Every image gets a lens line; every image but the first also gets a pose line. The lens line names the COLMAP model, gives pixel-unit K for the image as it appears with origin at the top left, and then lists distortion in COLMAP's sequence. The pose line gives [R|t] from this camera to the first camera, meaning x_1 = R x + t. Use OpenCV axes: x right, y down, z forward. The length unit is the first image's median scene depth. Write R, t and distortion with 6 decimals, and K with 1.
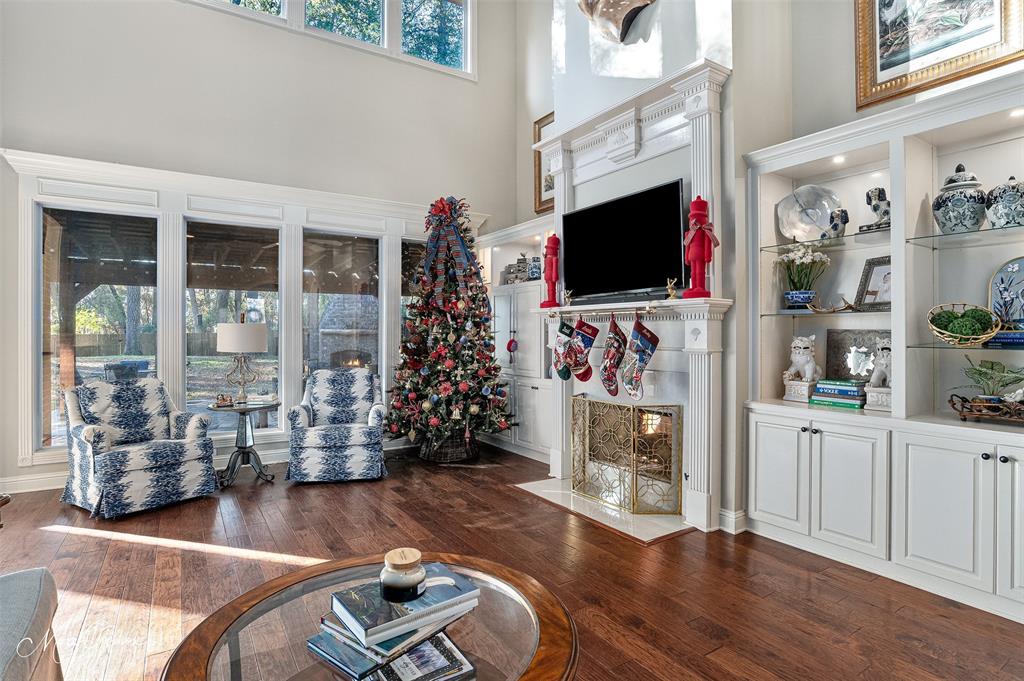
lens RADIAL K [[526.0, 0, 505.0], [0, 526.0, 334.5], [0, 0, 1]] dist [-0.047177, 0.016590]
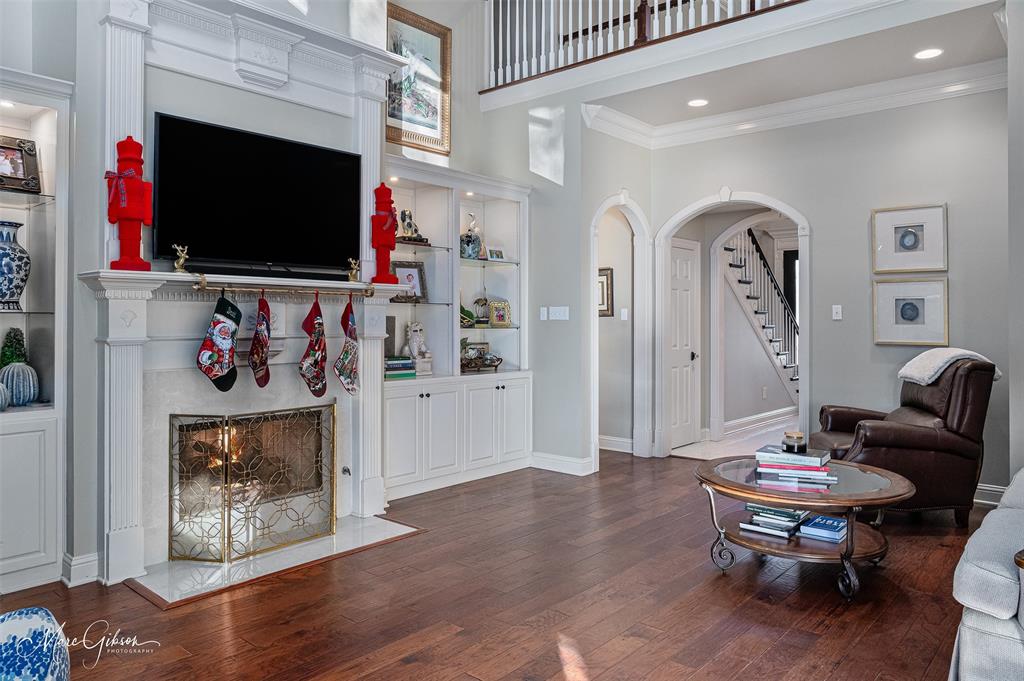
lens RADIAL K [[526.0, 0, 505.0], [0, 526.0, 334.5], [0, 0, 1]] dist [-0.047177, 0.016590]
pose [[-0.058234, -0.025036, 0.997989, -0.565025], [-0.005478, 0.999678, 0.024759, 0.000913], [-0.998288, -0.004026, -0.058353, 0.717429]]
